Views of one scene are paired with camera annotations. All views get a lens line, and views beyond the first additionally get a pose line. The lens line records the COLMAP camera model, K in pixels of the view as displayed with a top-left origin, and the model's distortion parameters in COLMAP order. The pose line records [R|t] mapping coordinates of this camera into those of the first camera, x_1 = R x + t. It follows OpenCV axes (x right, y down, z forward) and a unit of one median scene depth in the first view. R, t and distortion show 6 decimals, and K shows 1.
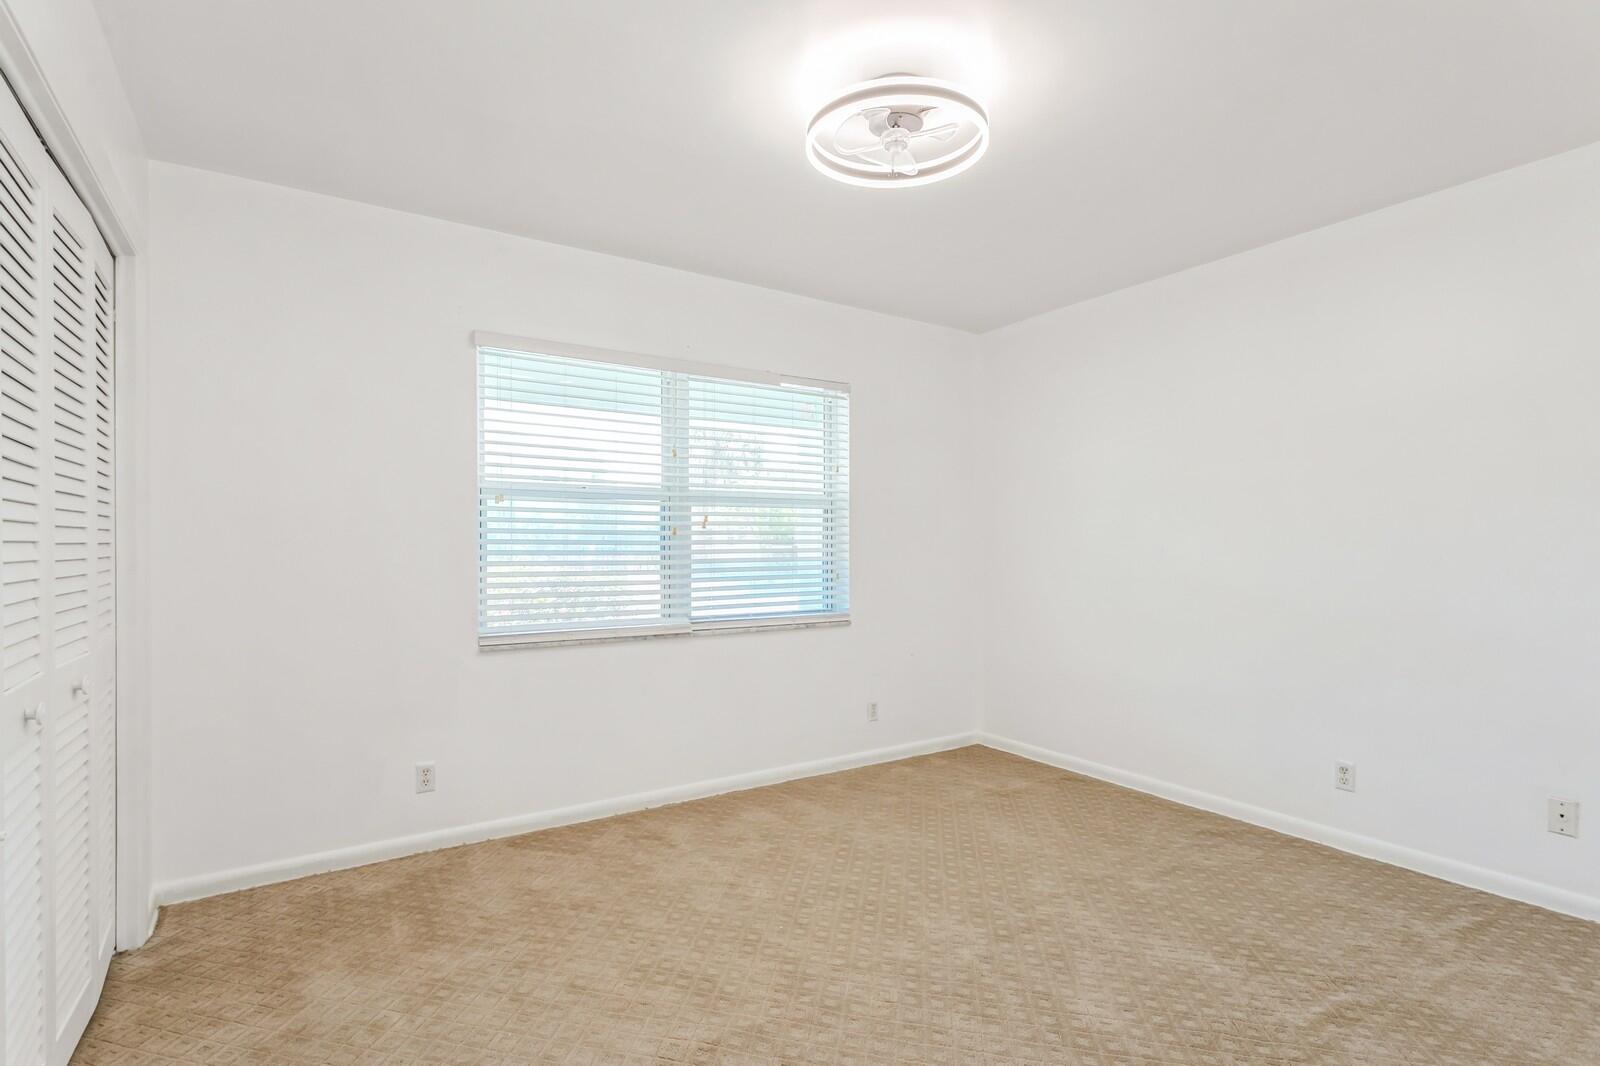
lens RADIAL K [[777.7, 0, 803.5], [0, 777.7, 539.3], [0, 0, 1]] dist [-0.000358, -0.000353]
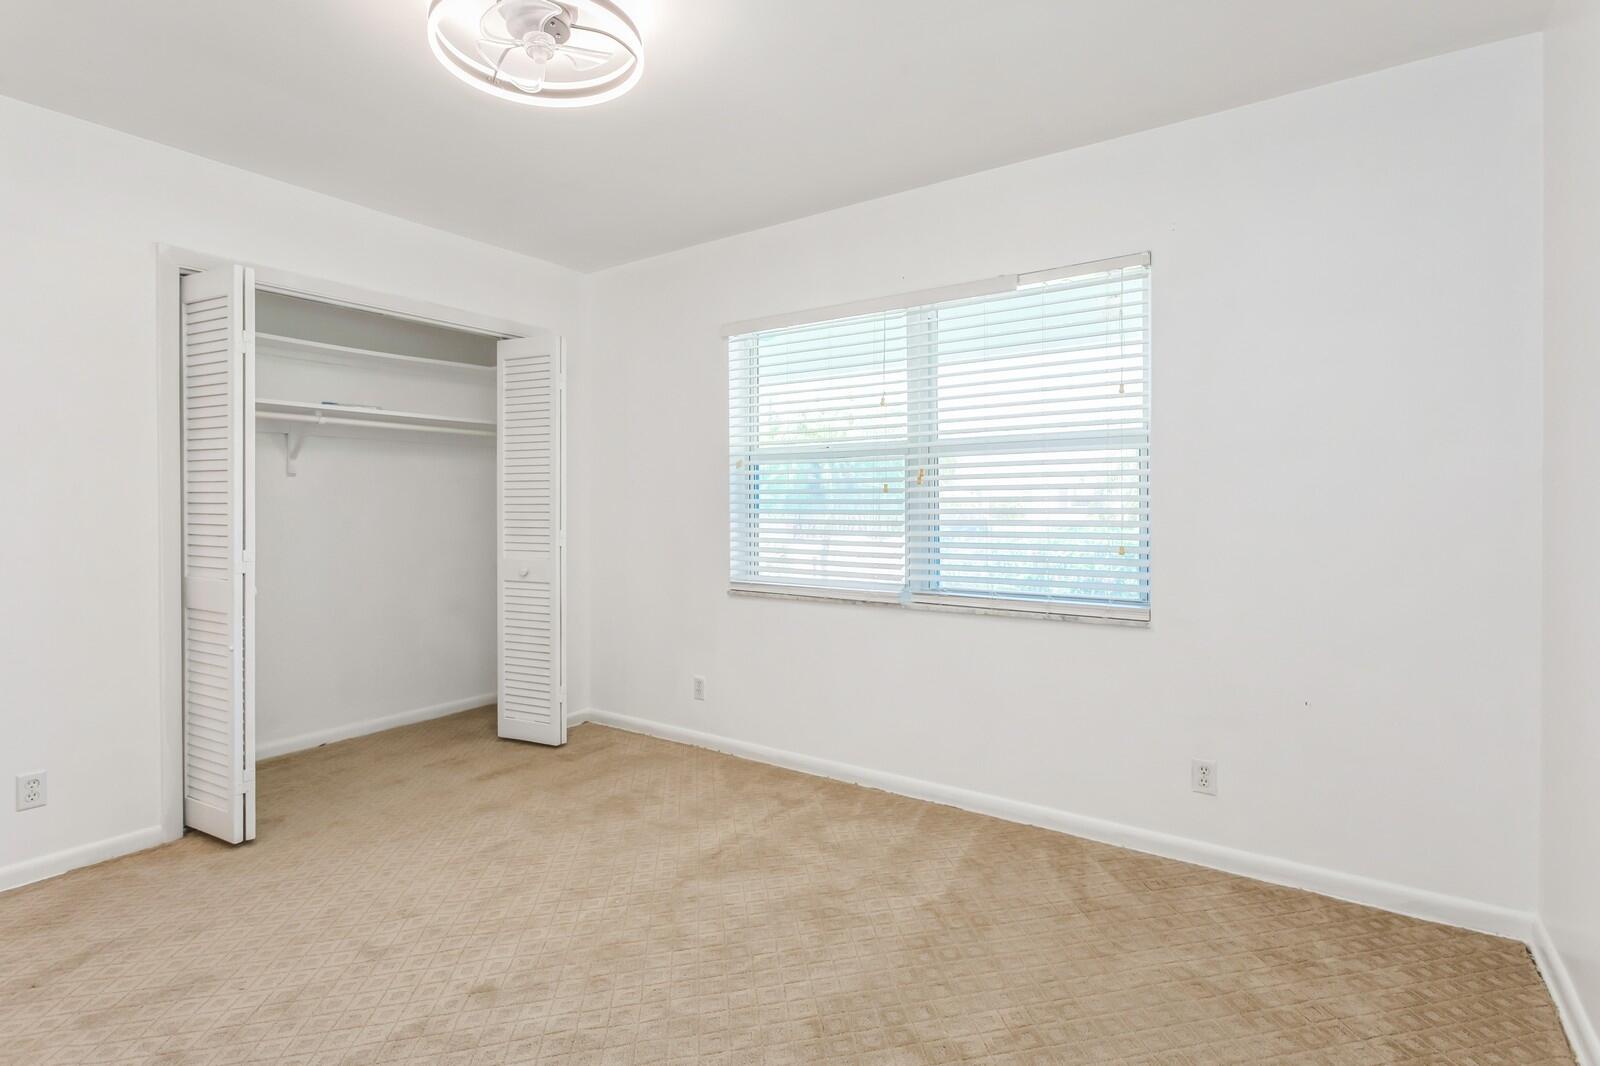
lens RADIAL K [[777.7, 0, 803.3], [0, 777.7, 520.8], [0, 0, 1]] dist [-0.000358, -0.000353]
pose [[0.366390, 0.008374, -0.930424, 0.606887], [0.002399, 0.999948, 0.009944, 0.017741], [0.930458, -0.005876, 0.366351, 0.561162]]
